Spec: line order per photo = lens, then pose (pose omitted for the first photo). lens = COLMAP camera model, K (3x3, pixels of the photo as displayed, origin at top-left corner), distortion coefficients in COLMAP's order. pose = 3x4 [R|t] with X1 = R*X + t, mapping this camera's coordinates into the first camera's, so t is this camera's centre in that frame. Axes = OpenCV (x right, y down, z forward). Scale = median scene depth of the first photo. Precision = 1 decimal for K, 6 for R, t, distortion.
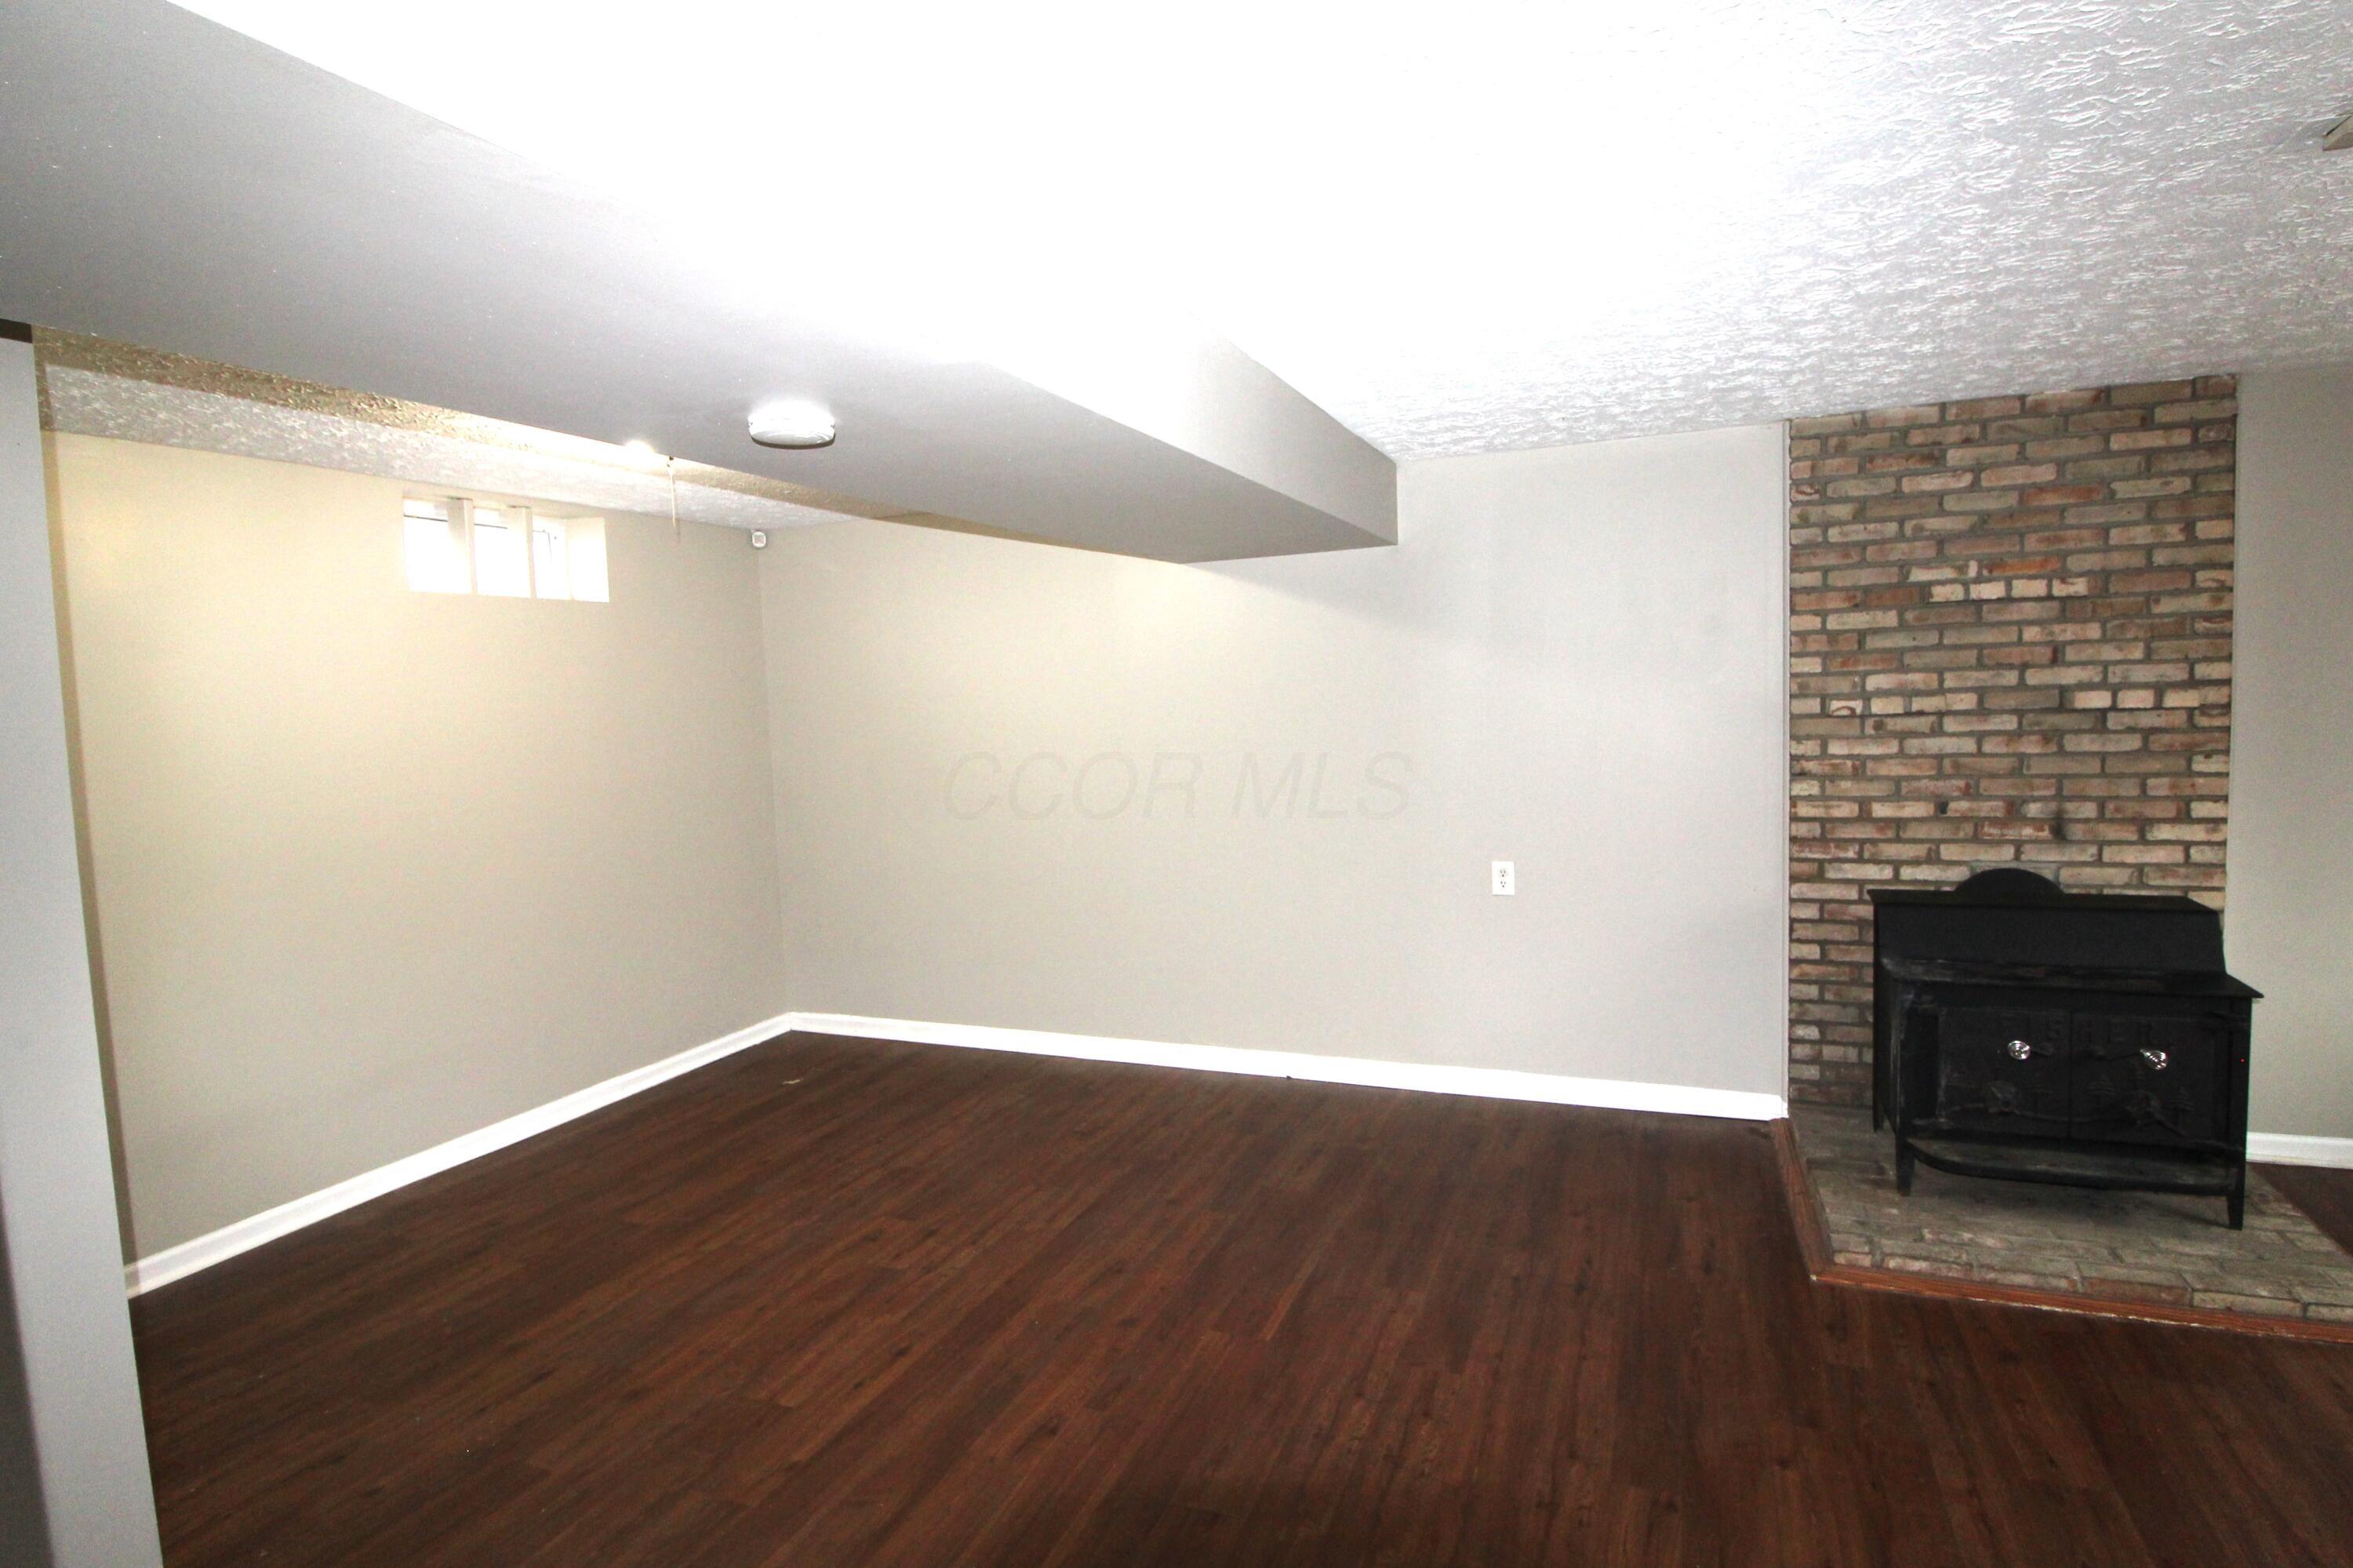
lens RADIAL K [[1196.3, 0, 1179.4], [0, 1196.3, 782.0], [0, 0, 1]] dist [-0.016837, -0.002632]
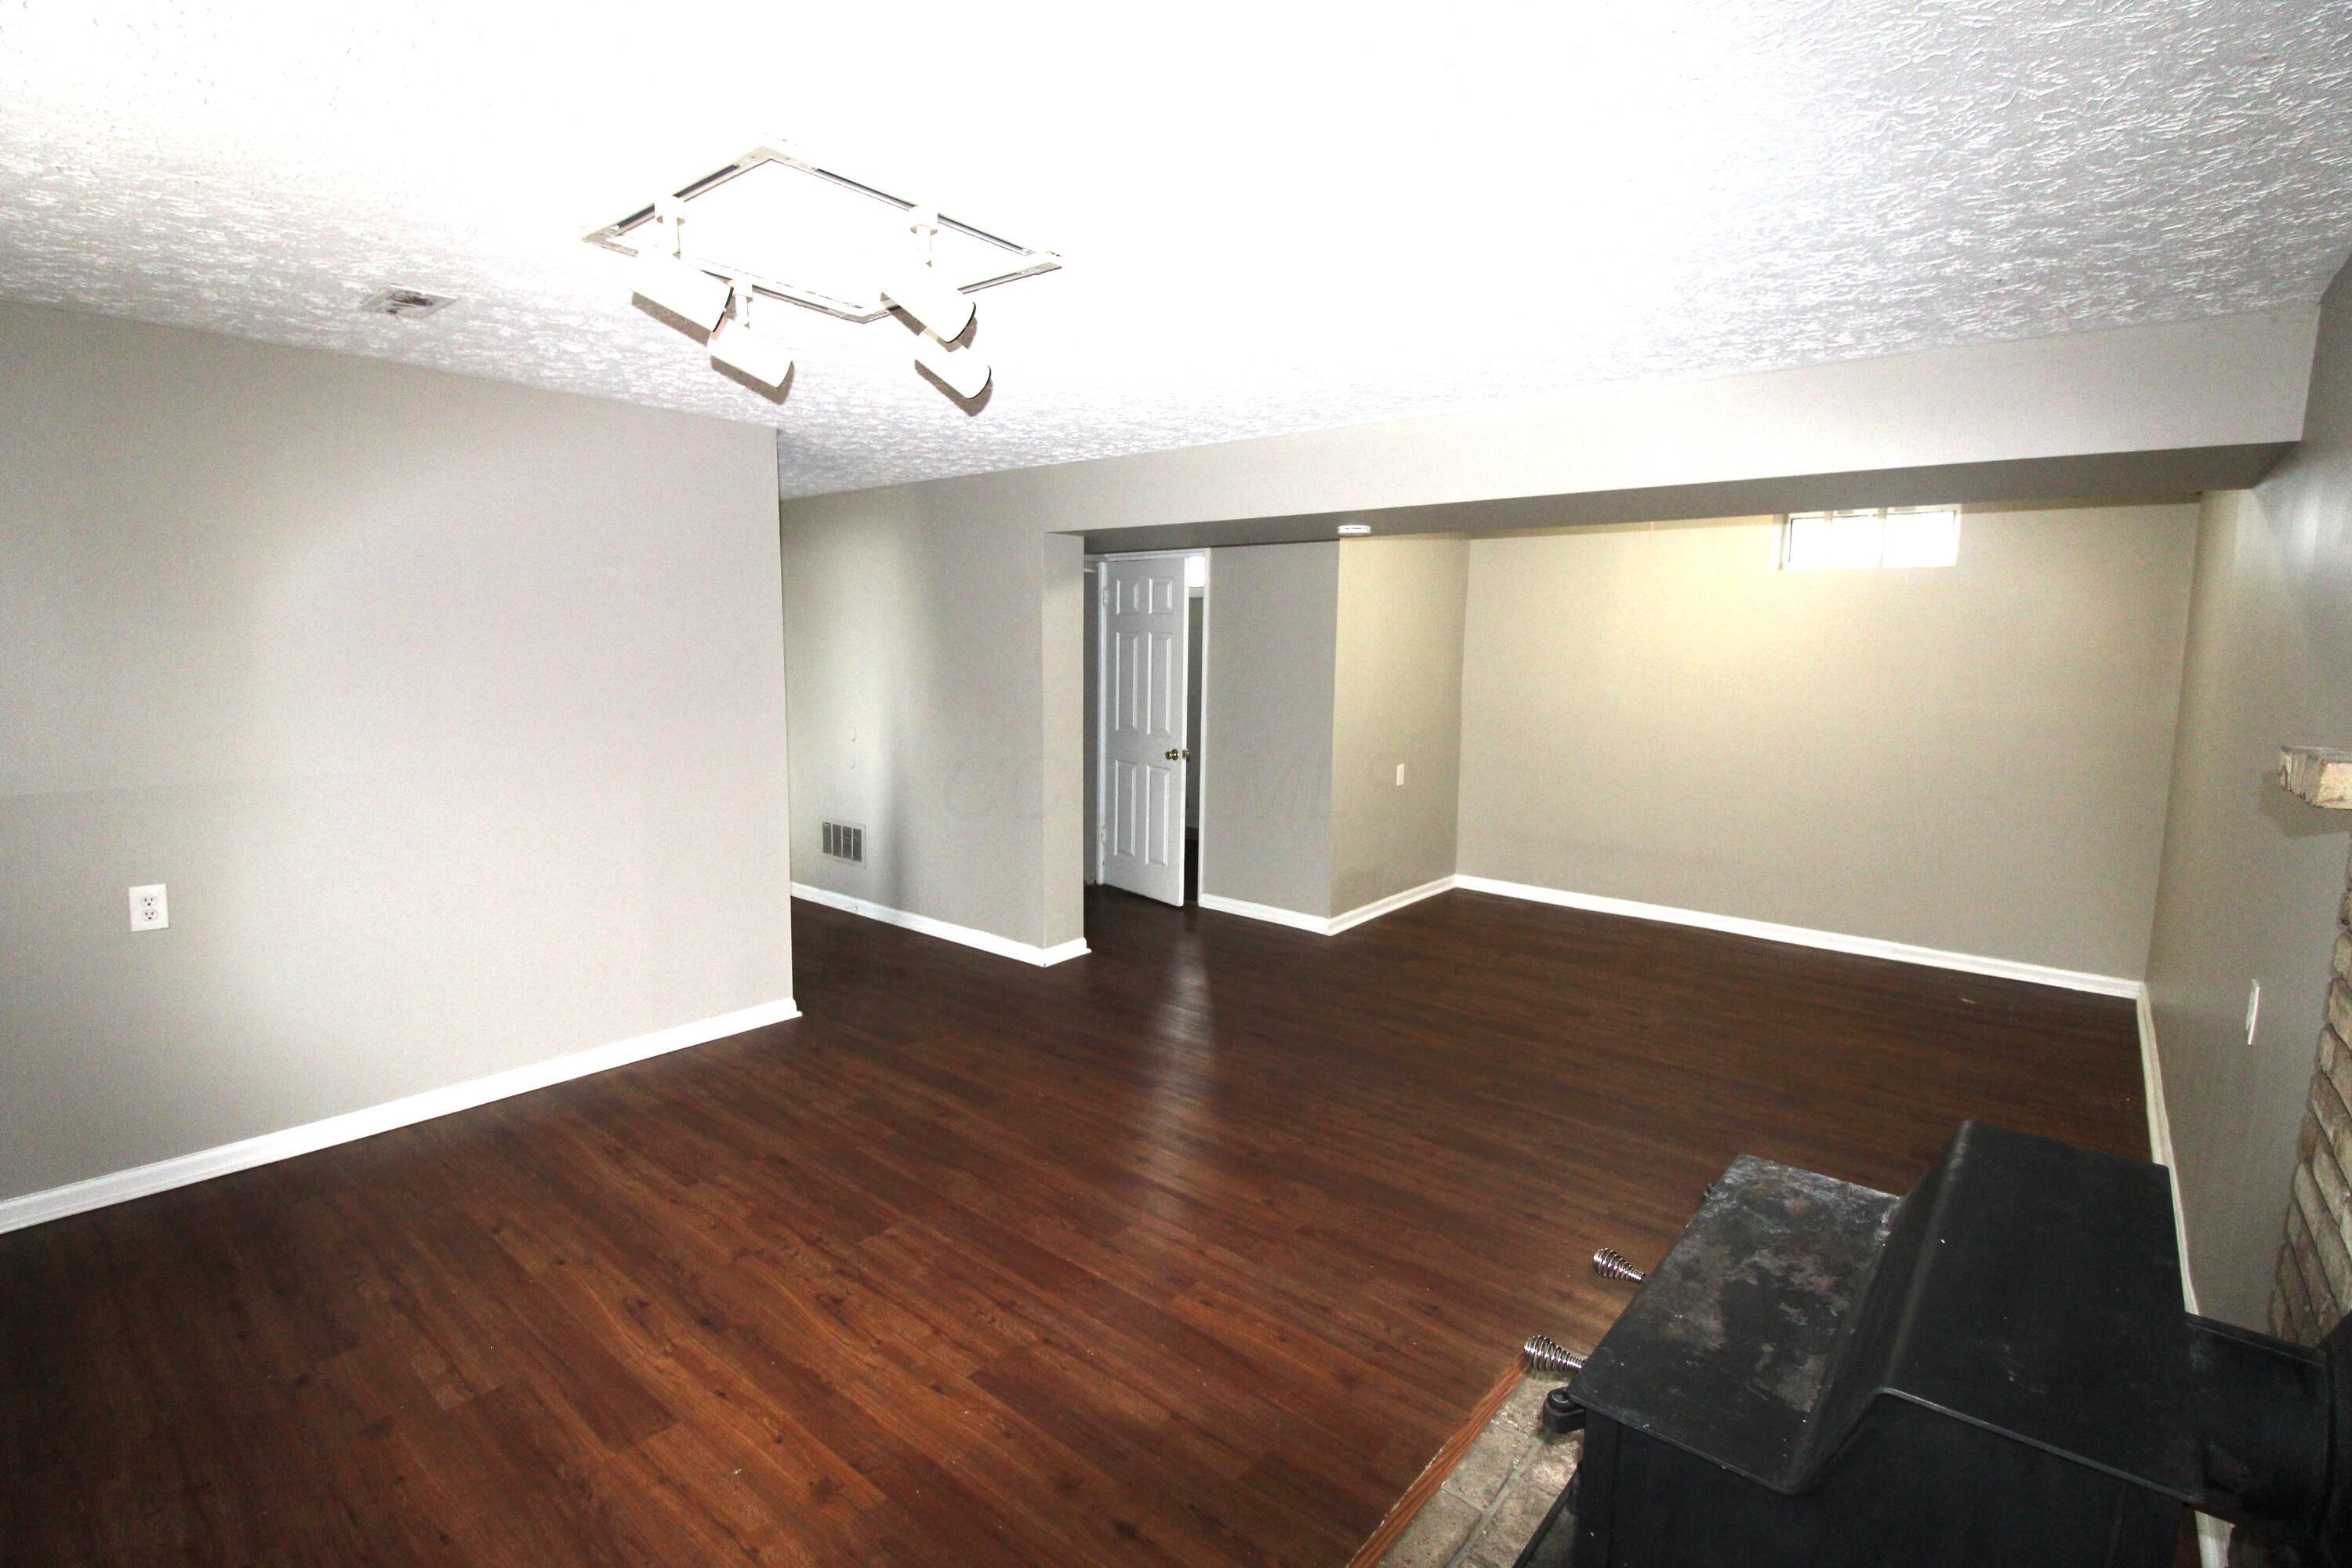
lens RADIAL K [[1090.4, 0, 1176.3], [0, 1090.4, 781.9], [0, 0, 1]] dist [-0.017631, -0.002863]
pose [[-0.294555, 0.157552, -0.942557, 1.130315], [-0.079499, 0.978857, 0.188463, -0.106503], [0.952322, 0.130445, -0.275802, 0.790709]]
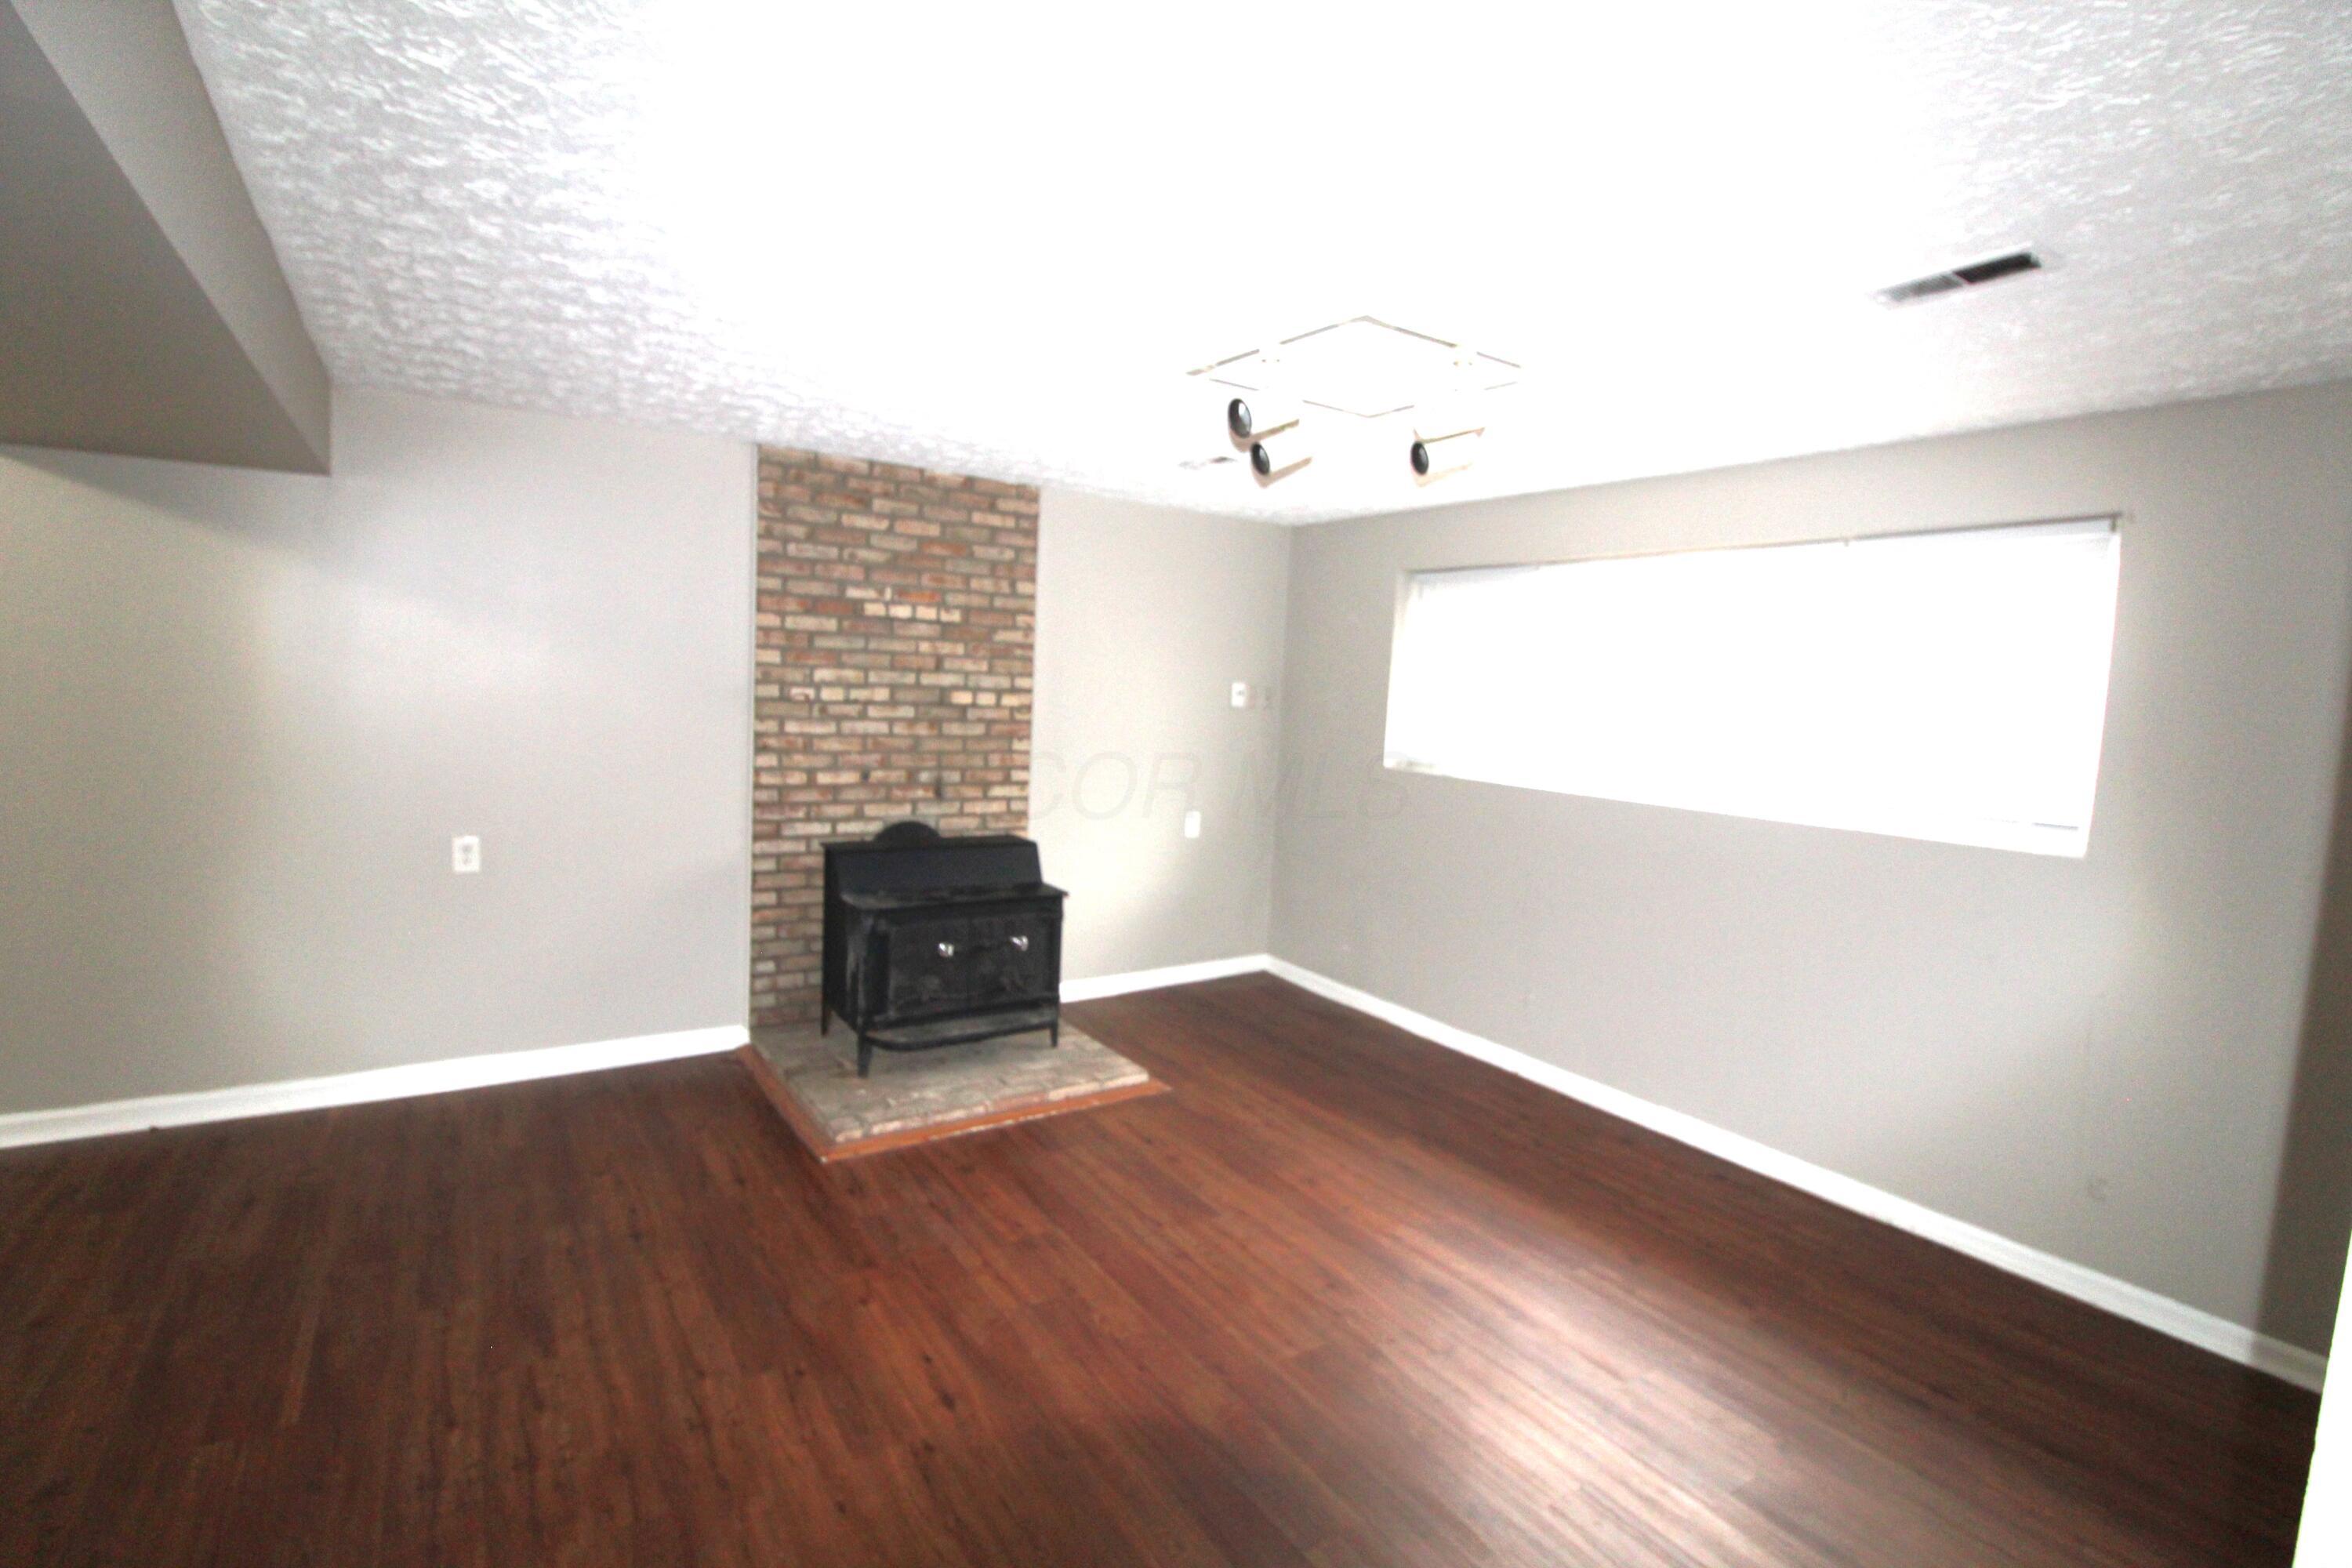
lens RADIAL K [[1090.4, 0, 1187.0], [0, 1090.4, 776.0], [0, 0, 1]] dist [-0.017631, -0.002863]
pose [[0.545777, -0.006022, 0.837909, -0.167128], [-0.003475, 0.999949, 0.009450, 0.010156], [-0.837924, -0.008070, 0.545728, 0.069905]]
